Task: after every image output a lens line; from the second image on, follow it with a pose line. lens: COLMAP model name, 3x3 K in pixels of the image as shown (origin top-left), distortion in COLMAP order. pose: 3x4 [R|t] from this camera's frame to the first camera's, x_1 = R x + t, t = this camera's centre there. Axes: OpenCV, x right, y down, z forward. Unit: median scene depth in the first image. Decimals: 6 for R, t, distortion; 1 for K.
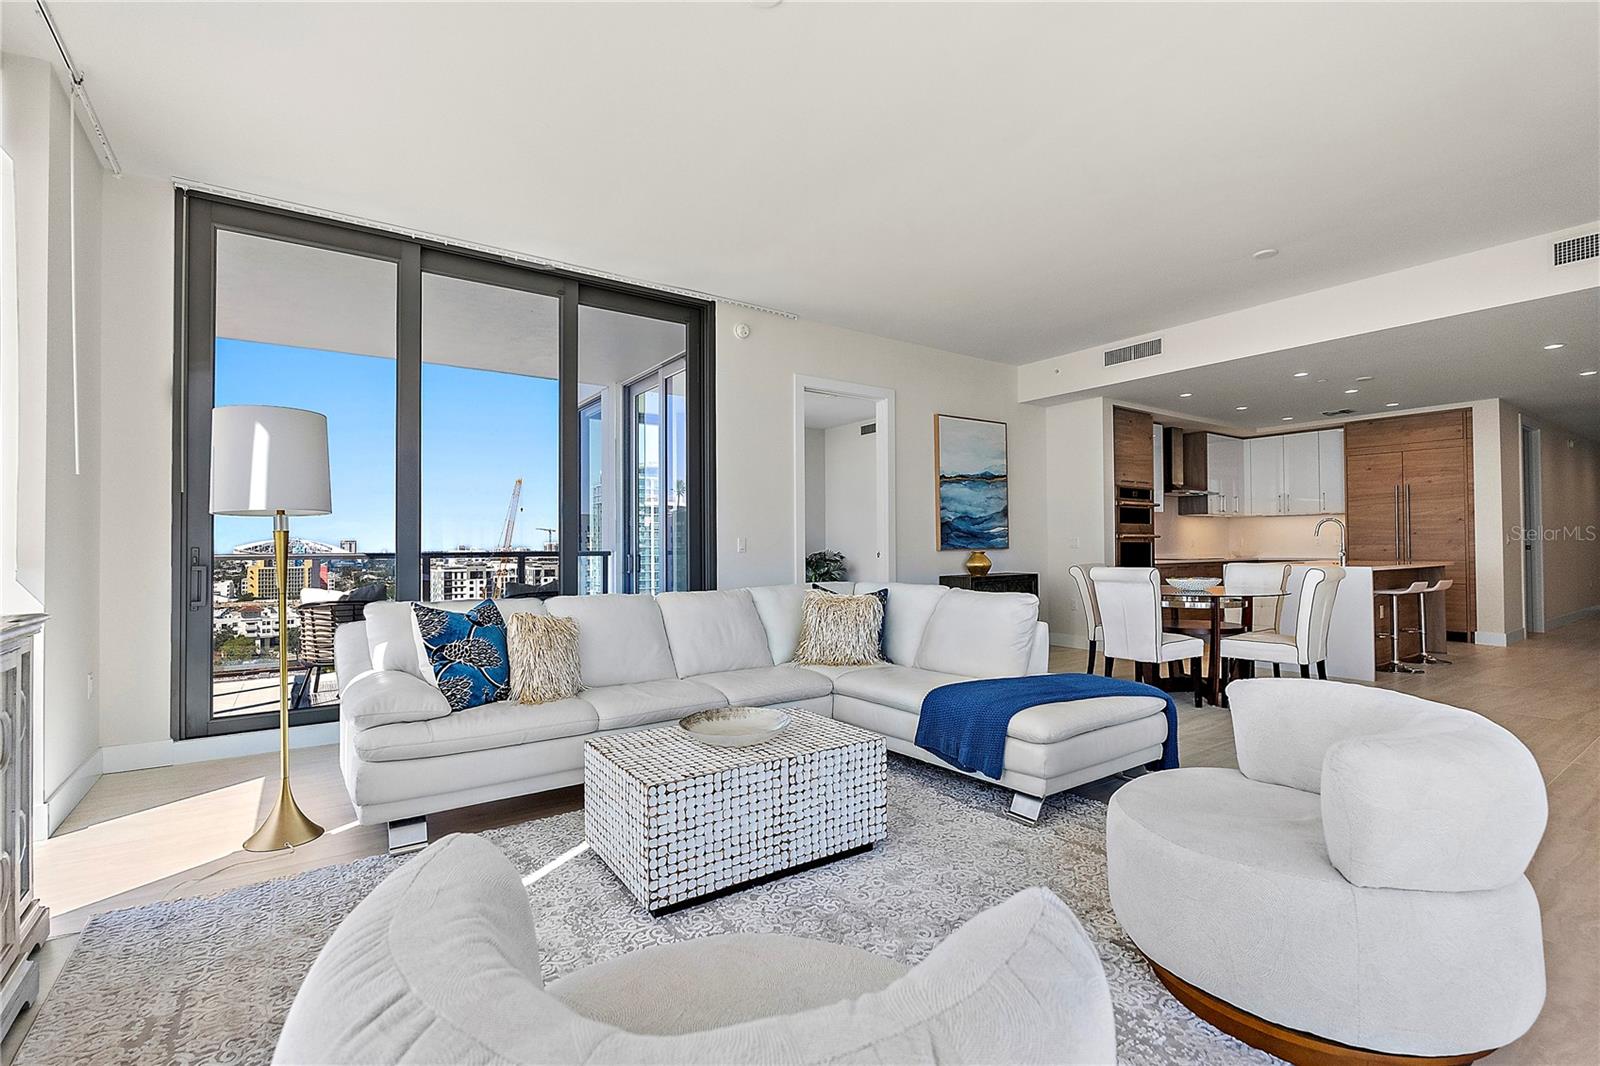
lens RADIAL K [[720.3, 0, 800.0], [0, 720.3, 533.0], [0, 0, 1]] dist [-0.003365, -0.000819]
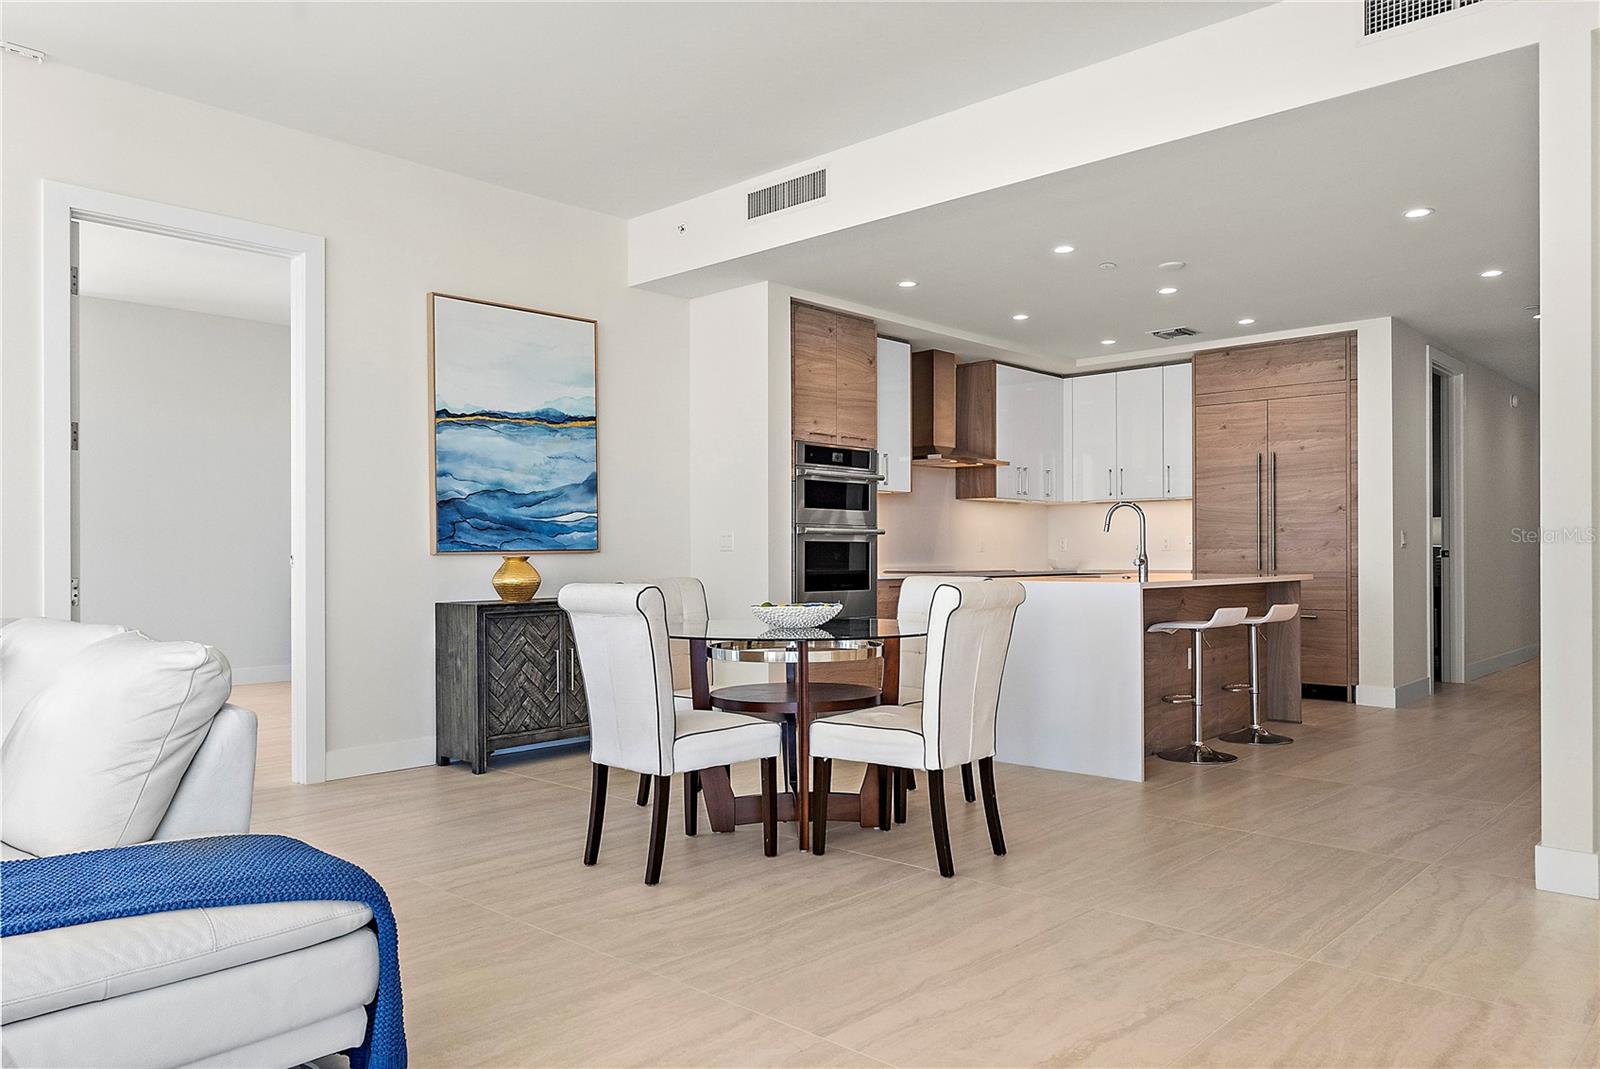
lens RADIAL K [[1119.7, 0, 801.0], [0, 1119.7, 549.3], [0, 0, 1]] dist [-0.001695, -0.000175]
pose [[0.978580, 0.003177, 0.205842, 0.264666], [-0.005356, 0.999935, 0.010030, 0.010294], [-0.205797, -0.010918, 0.978534, 0.140364]]
